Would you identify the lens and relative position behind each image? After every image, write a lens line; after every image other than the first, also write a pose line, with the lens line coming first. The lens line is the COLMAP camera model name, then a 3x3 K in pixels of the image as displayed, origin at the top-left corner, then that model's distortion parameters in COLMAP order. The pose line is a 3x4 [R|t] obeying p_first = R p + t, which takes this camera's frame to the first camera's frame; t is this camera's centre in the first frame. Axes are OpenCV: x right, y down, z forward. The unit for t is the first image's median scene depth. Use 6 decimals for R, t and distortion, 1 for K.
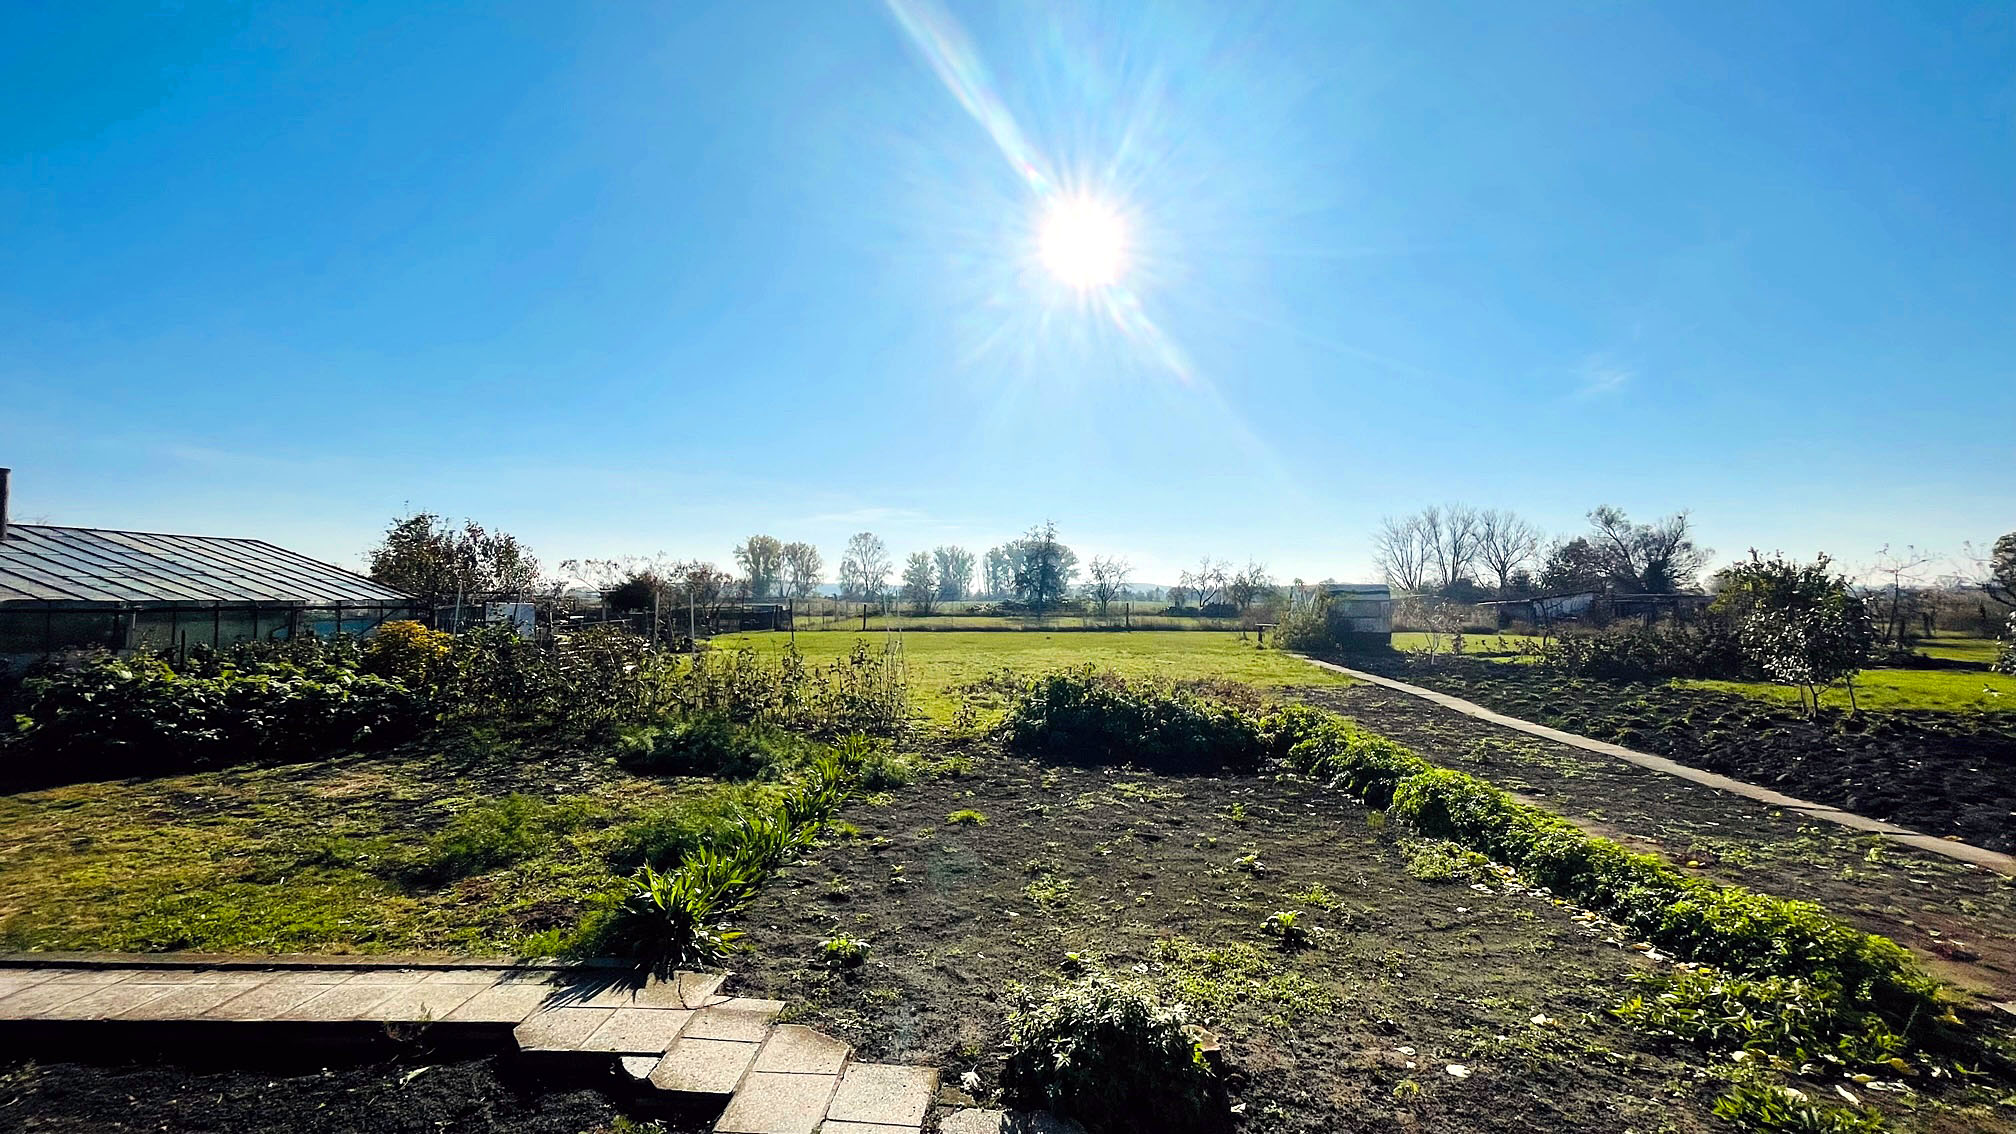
lens RADIAL K [[799.0, 0, 1008.0], [0, 799.0, 567.0], [0, 0, 1]] dist [0.000166, 0.000007]
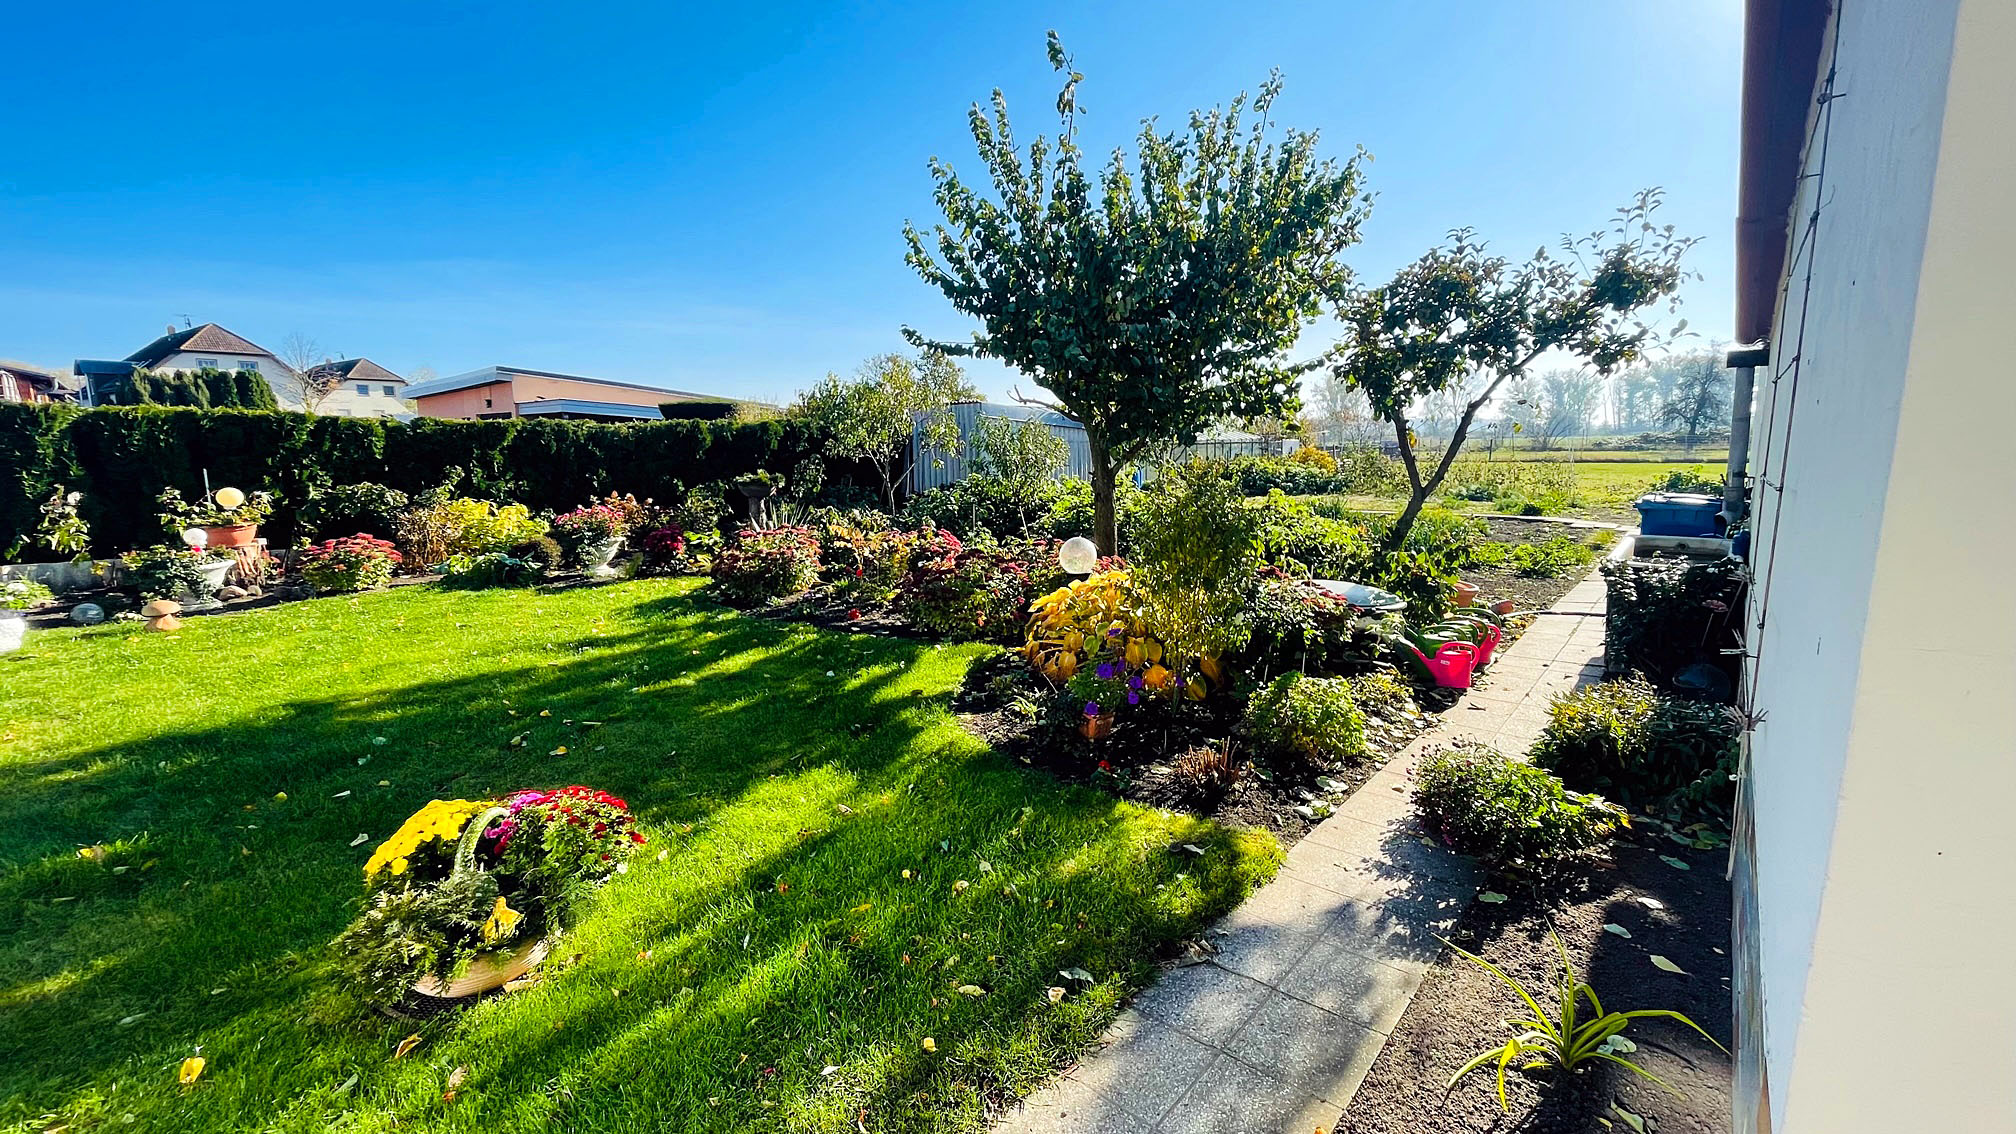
lens RADIAL K [[799.0, 0, 1008.0], [0, 799.0, 567.0], [0, 0, 1]] dist [0.000166, 0.000007]
pose [[0.784609, 0.076748, -0.615222, -0.000616], [0.045901, 0.982395, 0.181090, -0.005171], [0.618289, -0.170324, 0.767273, -0.130762]]
